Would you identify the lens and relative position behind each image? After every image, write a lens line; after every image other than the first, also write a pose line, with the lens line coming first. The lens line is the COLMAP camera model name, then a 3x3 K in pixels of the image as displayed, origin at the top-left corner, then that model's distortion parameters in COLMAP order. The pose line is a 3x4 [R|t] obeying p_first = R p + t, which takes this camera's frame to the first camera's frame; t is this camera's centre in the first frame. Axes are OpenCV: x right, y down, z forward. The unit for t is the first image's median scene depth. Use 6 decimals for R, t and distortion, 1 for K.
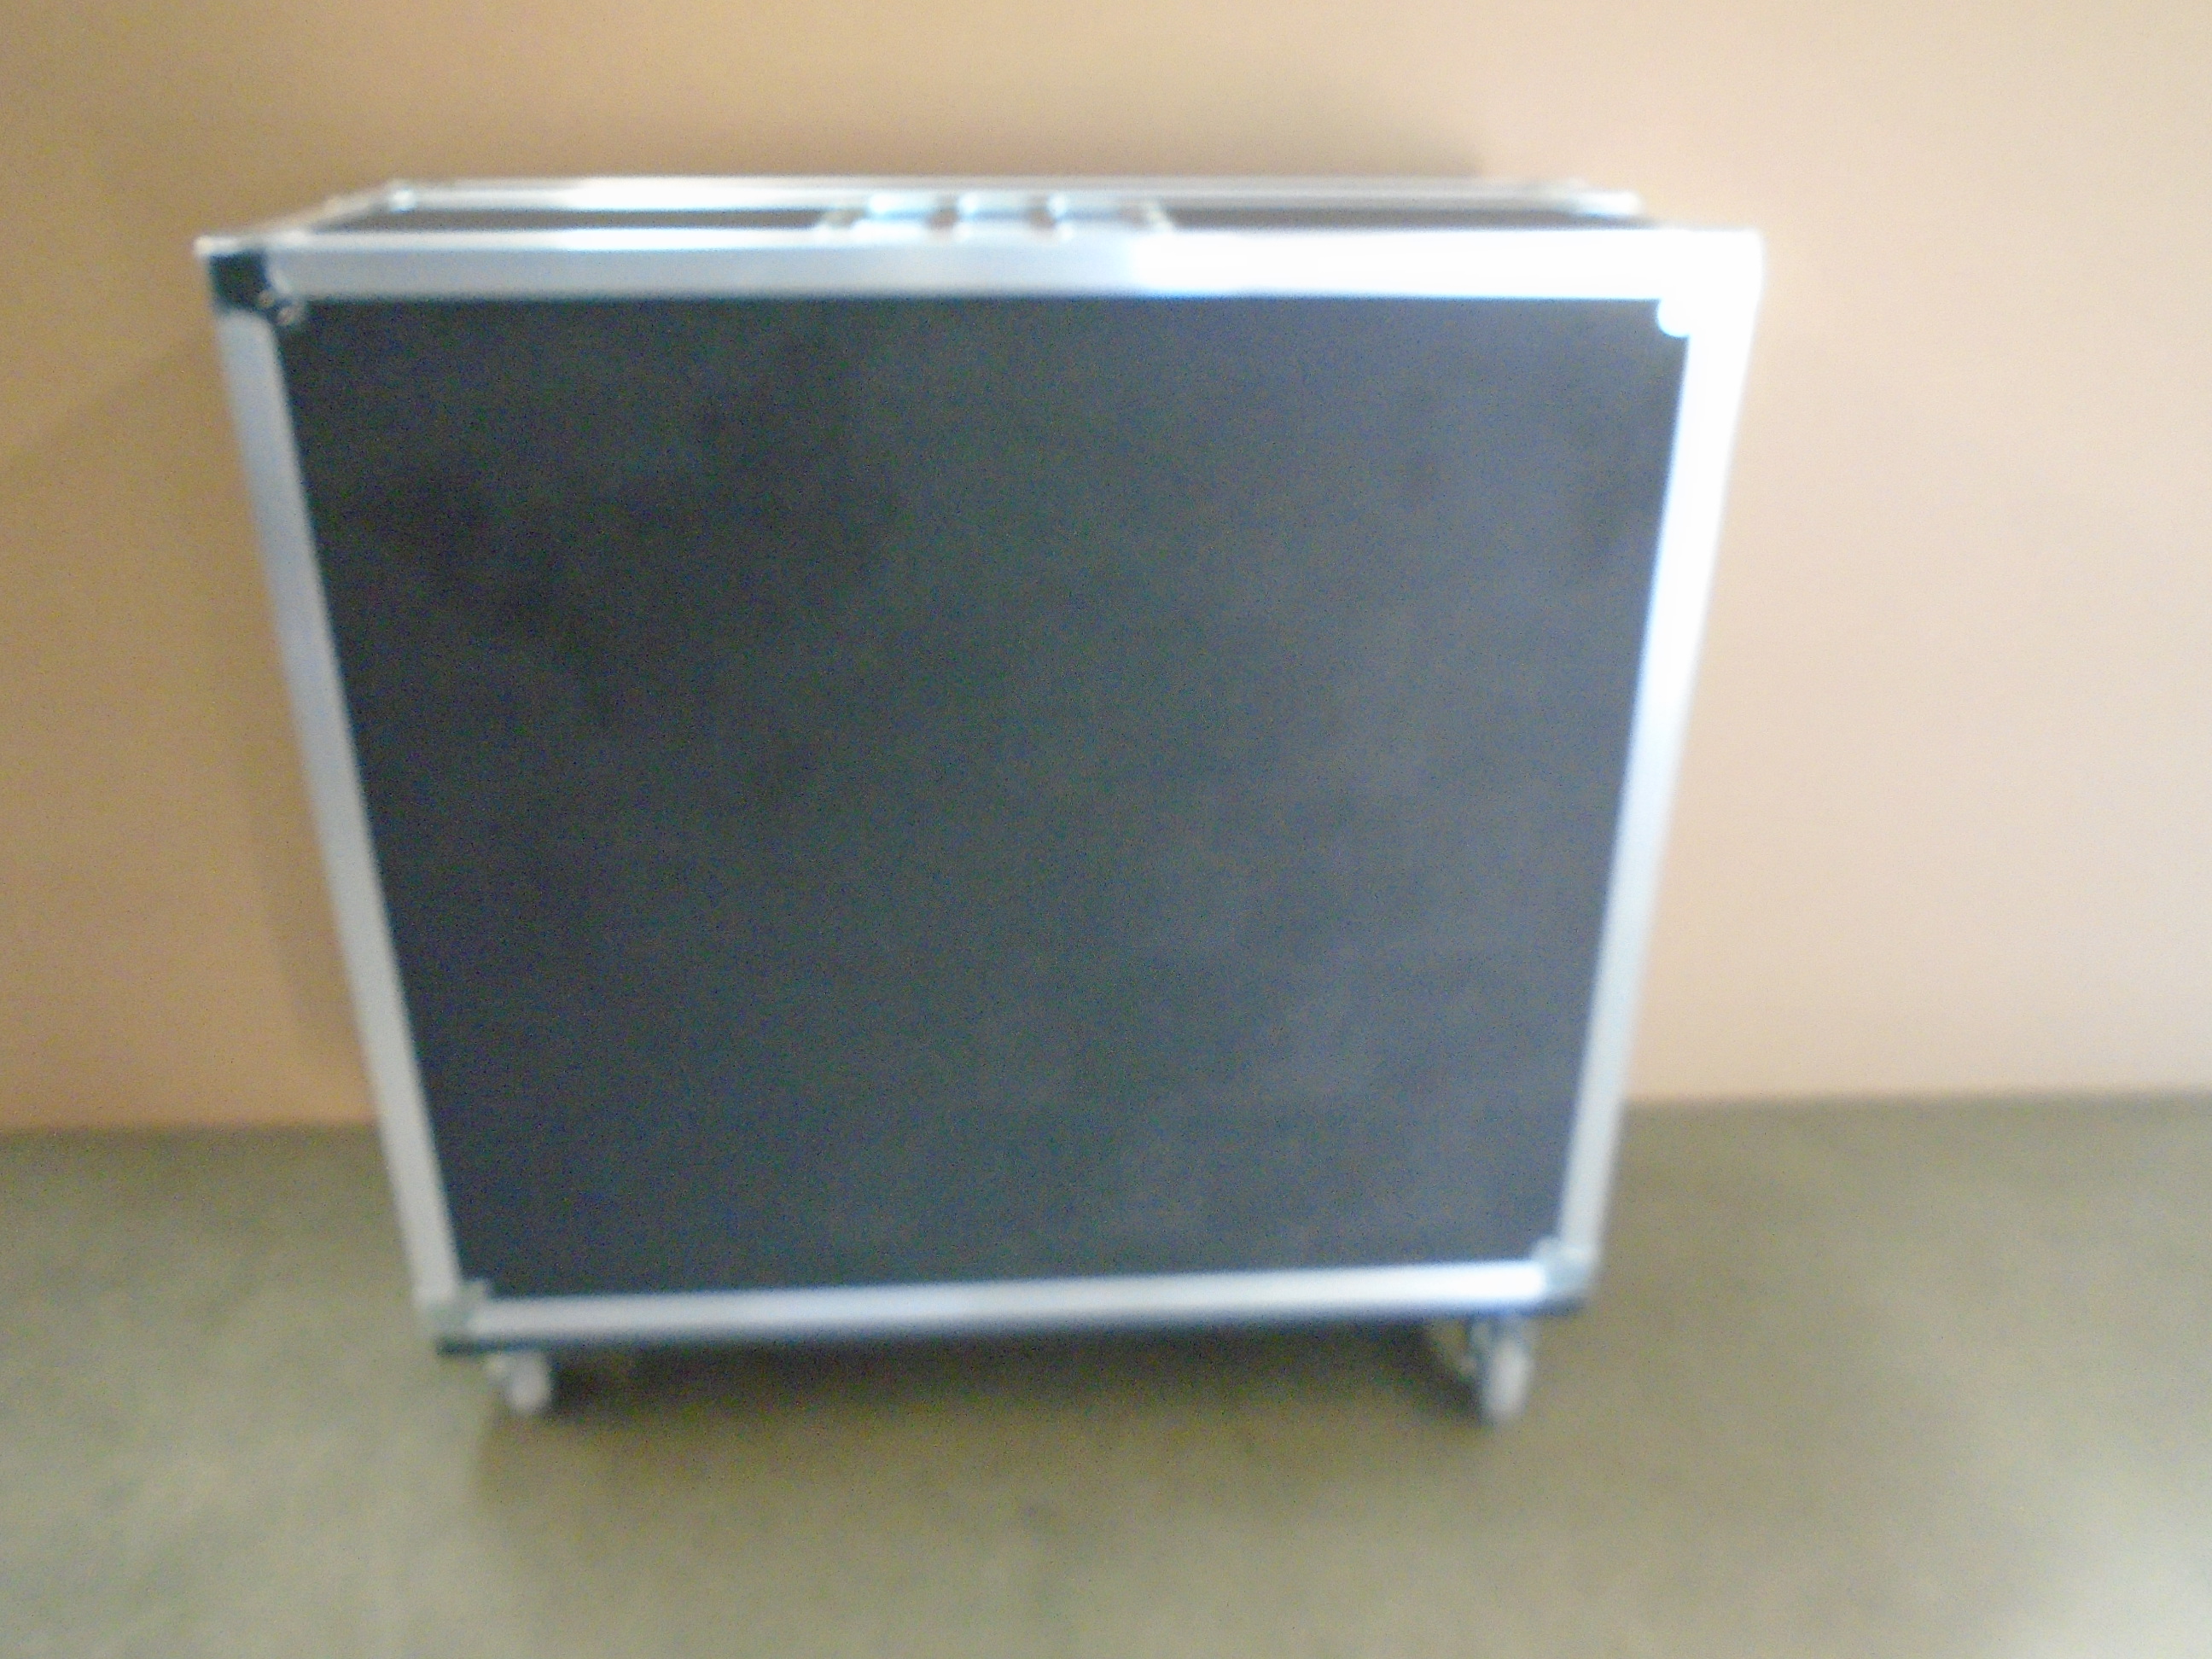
lens RADIAL K [[1698.4, 0, 1106.0], [0, 1698.4, 829.5], [0, 0, 1]] dist [-0.005109, -0.000692]
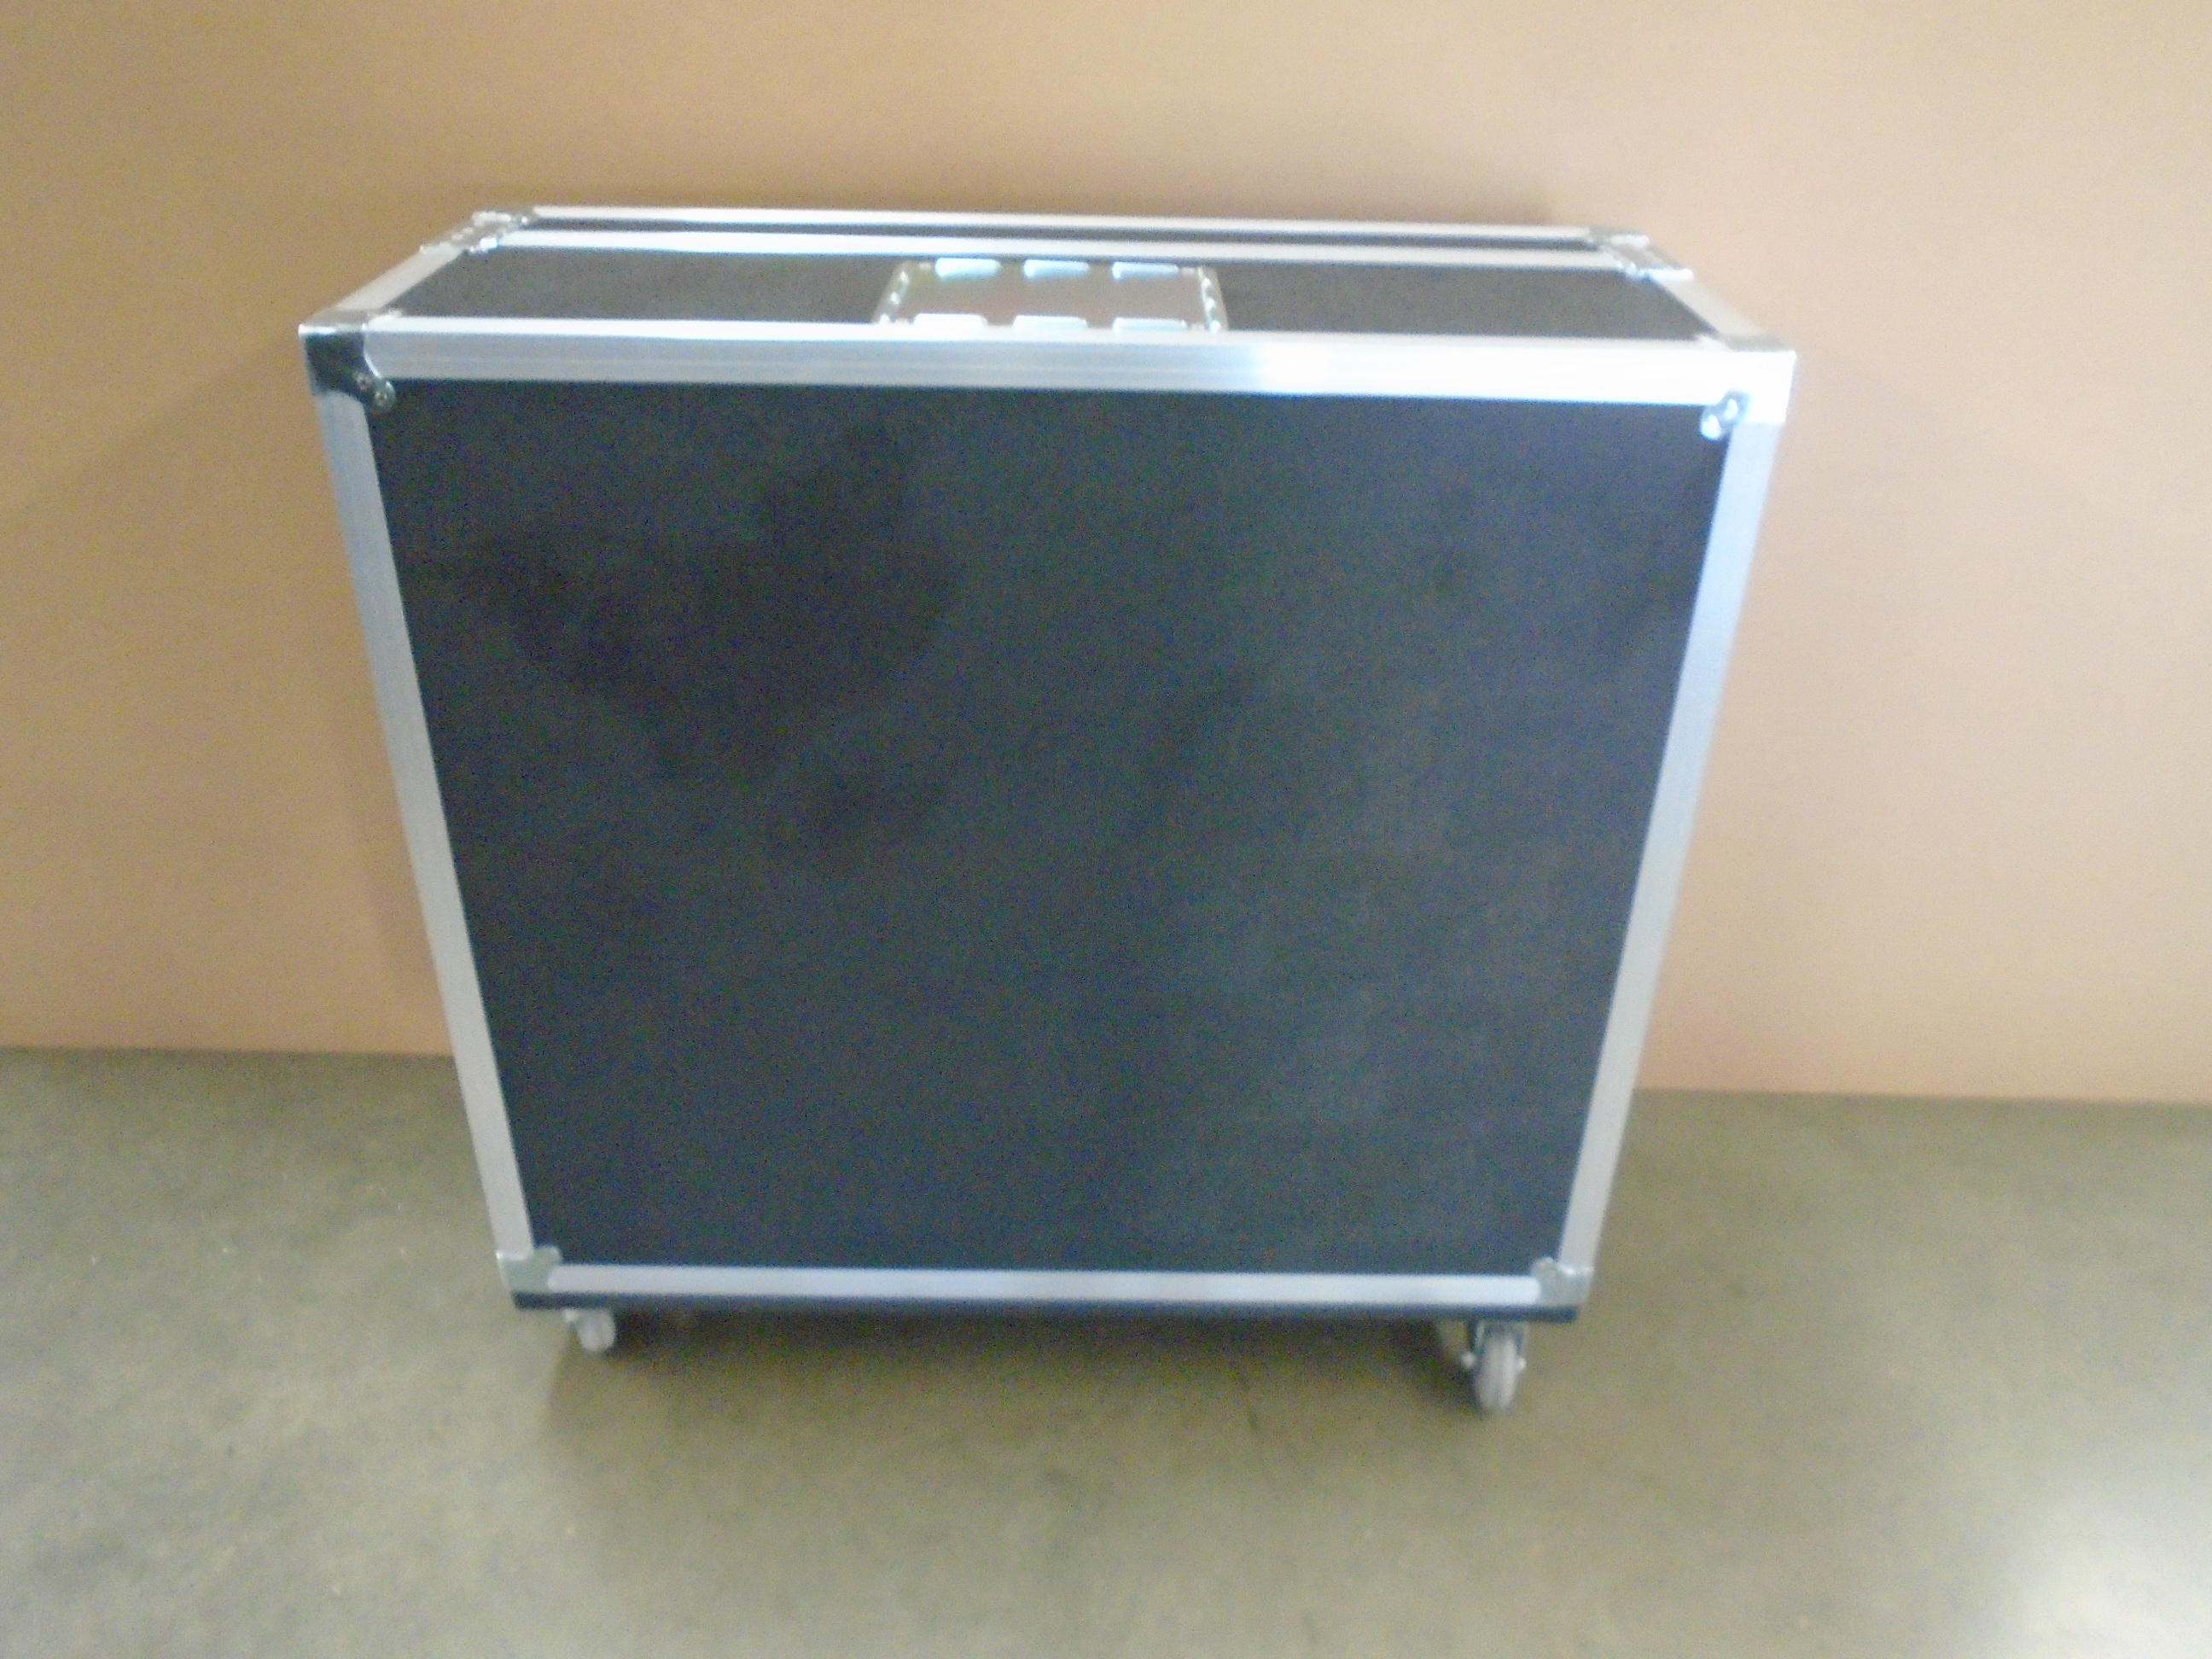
lens RADIAL K [[1698.4, 0, 1106.0], [0, 1698.4, 829.5], [0, 0, 1]] dist [-0.005109, -0.000692]
pose [[0.998168, 0.043688, -0.041854, 0.018443], [-0.039470, 0.994521, 0.096797, -0.116797], [0.045854, -0.094967, 0.994424, -0.041073]]
